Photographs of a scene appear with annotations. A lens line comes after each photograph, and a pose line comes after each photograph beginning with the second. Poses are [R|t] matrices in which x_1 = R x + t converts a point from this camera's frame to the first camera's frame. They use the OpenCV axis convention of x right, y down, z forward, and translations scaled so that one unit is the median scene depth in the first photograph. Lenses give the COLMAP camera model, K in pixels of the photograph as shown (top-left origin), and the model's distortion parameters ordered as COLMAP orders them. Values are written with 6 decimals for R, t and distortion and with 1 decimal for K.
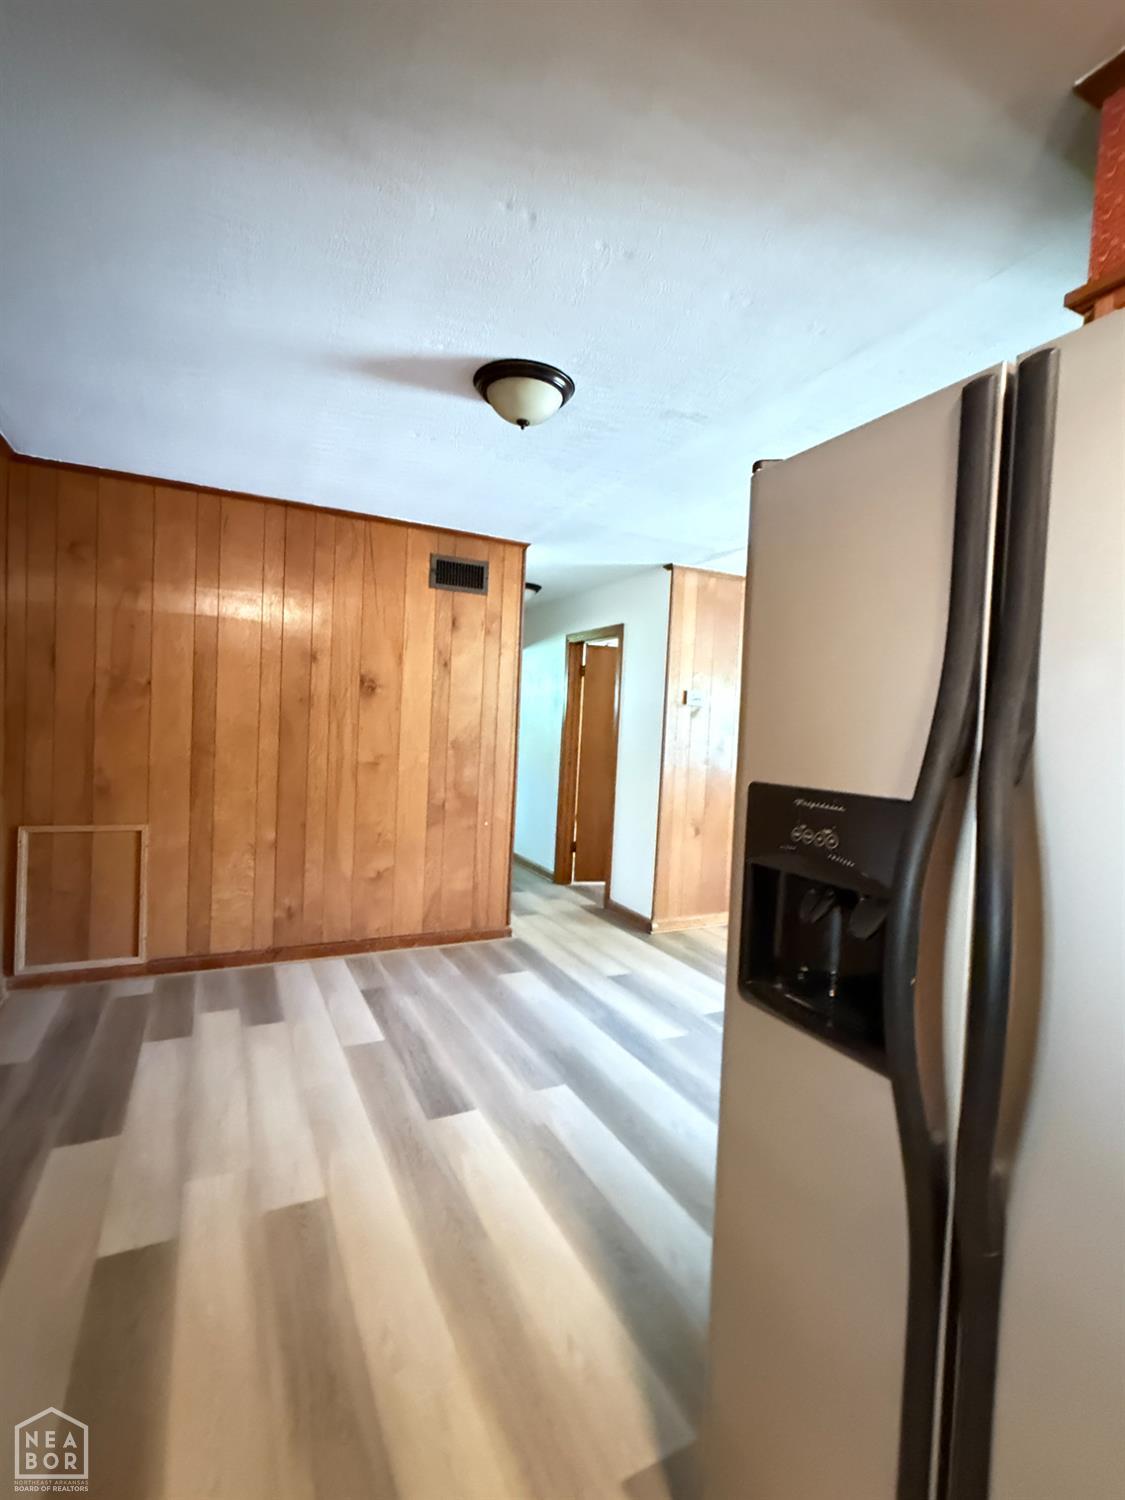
lens RADIAL K [[686.6, 0, 560.8], [0, 686.6, 749.1], [0, 0, 1]] dist [-0.002420, -0.001249]
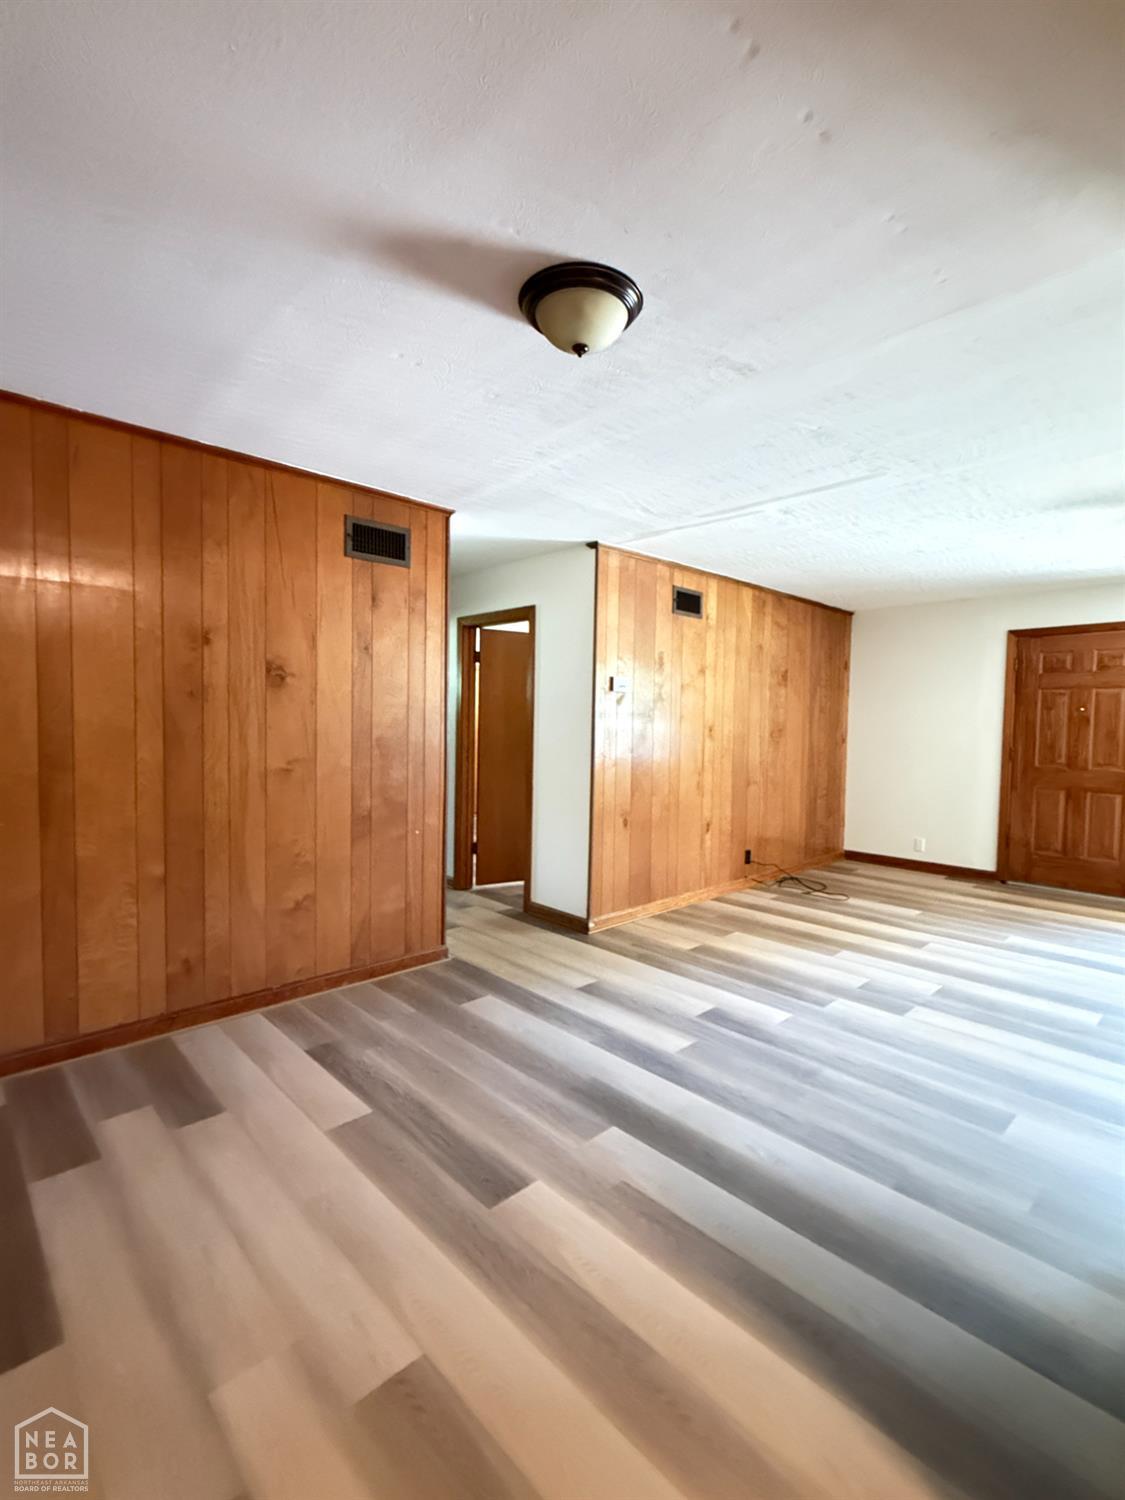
lens RADIAL K [[686.6, 0, 563.0], [0, 686.6, 749.7], [0, 0, 1]] dist [-0.002420, -0.001249]
pose [[0.956527, -0.042452, 0.288537, -0.198291], [0.037591, 0.999043, 0.022370, -0.008893], [-0.289210, -0.010551, 0.957207, 0.128364]]
